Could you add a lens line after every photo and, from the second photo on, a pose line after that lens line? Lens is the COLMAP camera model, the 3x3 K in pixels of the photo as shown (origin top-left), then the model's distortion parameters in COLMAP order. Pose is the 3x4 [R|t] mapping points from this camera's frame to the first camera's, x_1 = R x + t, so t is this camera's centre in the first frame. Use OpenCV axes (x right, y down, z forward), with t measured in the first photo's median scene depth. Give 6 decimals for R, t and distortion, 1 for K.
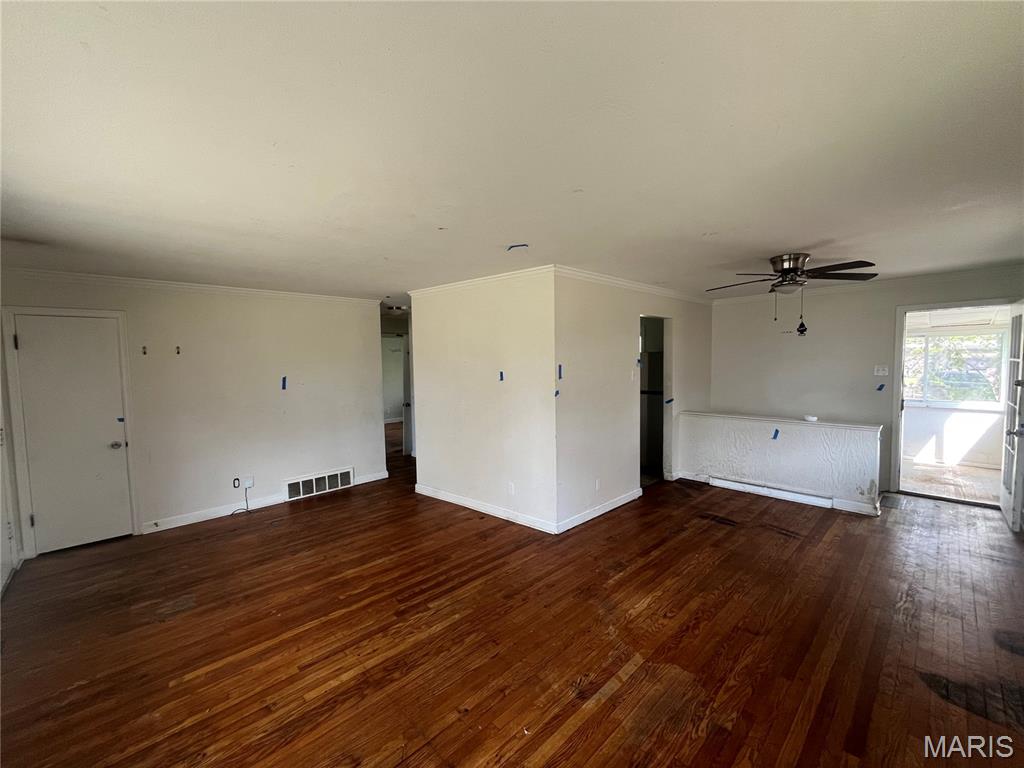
lens RADIAL K [[413.3, 0, 511.1], [0, 413.3, 386.7], [0, 0, 1]] dist [-0.001658, -0.000025]
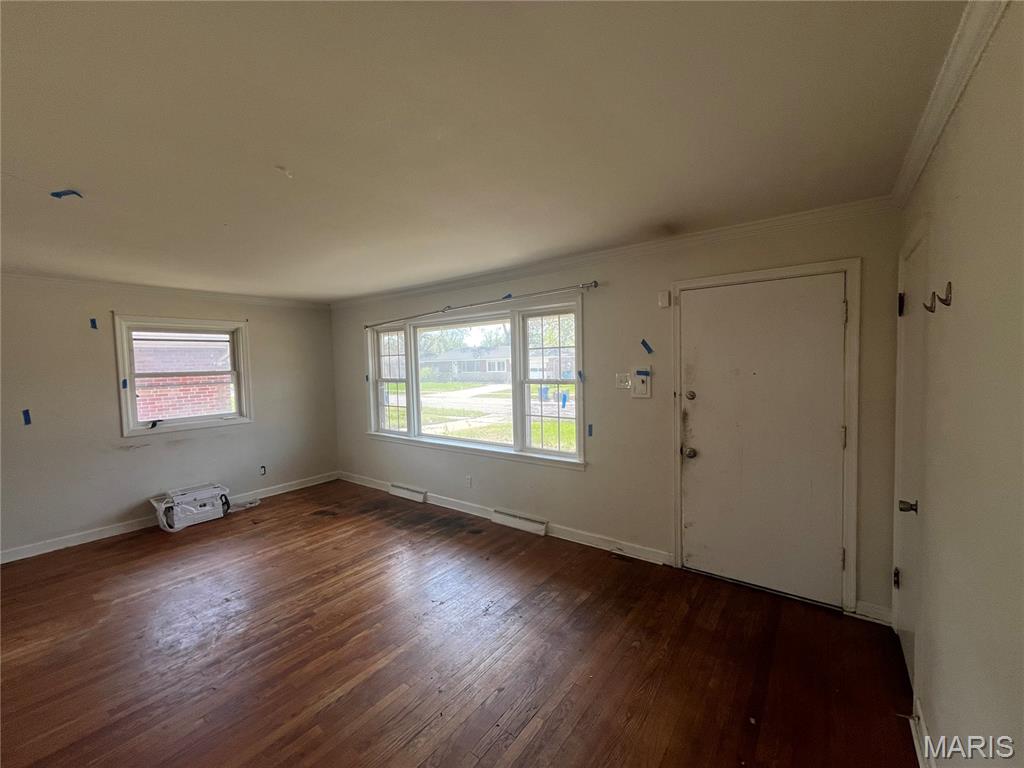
lens RADIAL K [[413.3, 0, 514.8], [0, 413.3, 388.1], [0, 0, 1]] dist [-0.001658, -0.000025]
pose [[-0.985481, 0.045319, -0.163628, -0.571845], [0.028417, 0.994151, 0.104197, -0.082051], [0.167393, 0.098034, -0.981004, 1.852461]]
